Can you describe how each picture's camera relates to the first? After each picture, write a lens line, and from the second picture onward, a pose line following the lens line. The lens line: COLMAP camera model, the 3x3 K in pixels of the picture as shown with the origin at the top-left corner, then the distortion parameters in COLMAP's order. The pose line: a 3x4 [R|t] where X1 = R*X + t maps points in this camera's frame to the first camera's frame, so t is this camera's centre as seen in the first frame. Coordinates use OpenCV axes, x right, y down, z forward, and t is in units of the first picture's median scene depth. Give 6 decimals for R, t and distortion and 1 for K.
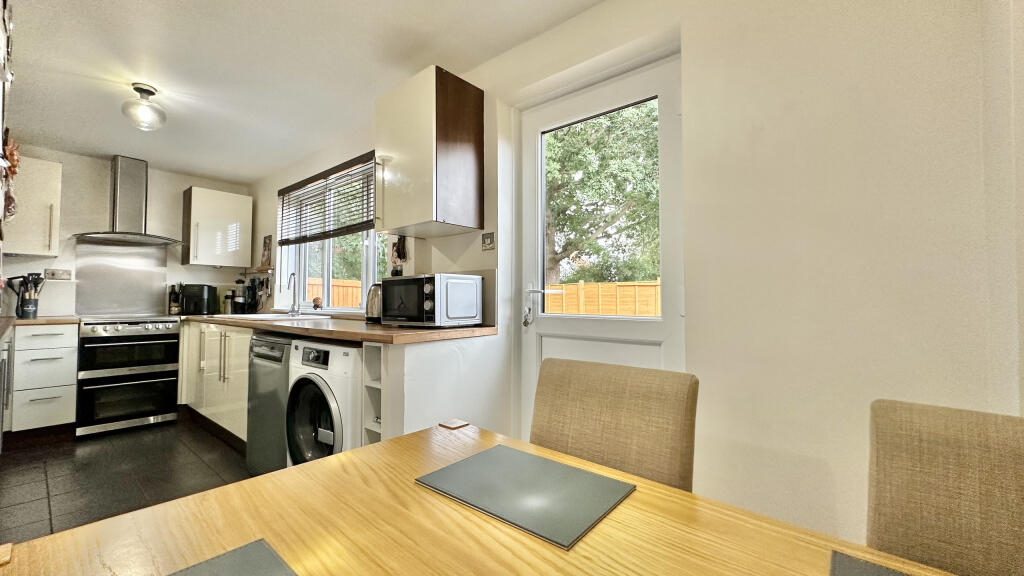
lens RADIAL K [[413.6, 0, 512.0], [0, 413.6, 288.0], [0, 0, 1]] dist [0.002389, 0.000172]
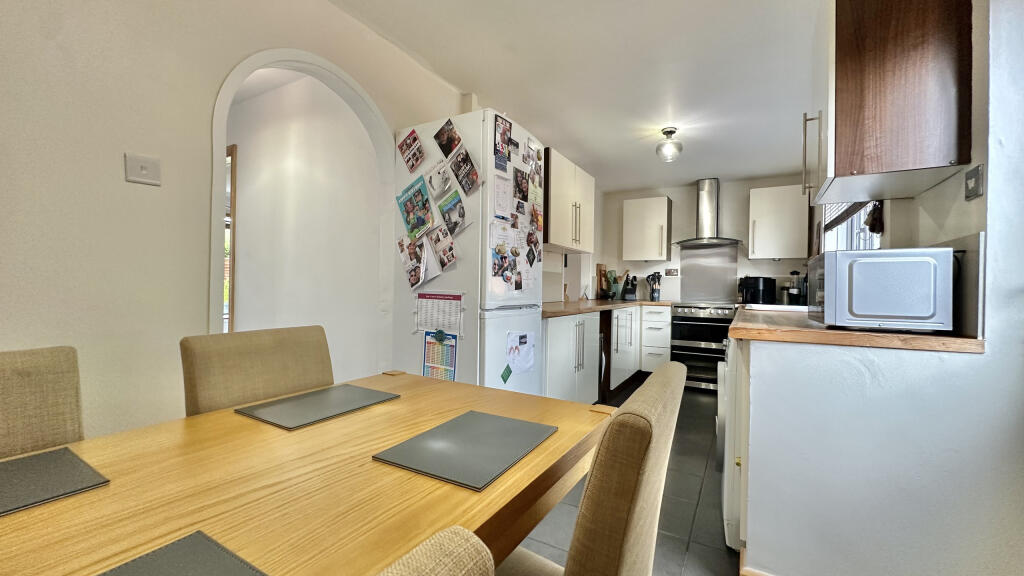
lens RADIAL K [[413.6, 0, 512.0], [0, 413.6, 288.0], [0, 0, 1]] dist [0.002389, 0.000172]
pose [[0.169637, 0.000331, -0.985507, 0.244037], [0.013474, 0.999906, 0.002655, 0.010875], [0.985414, -0.013729, 0.169617, 0.192499]]
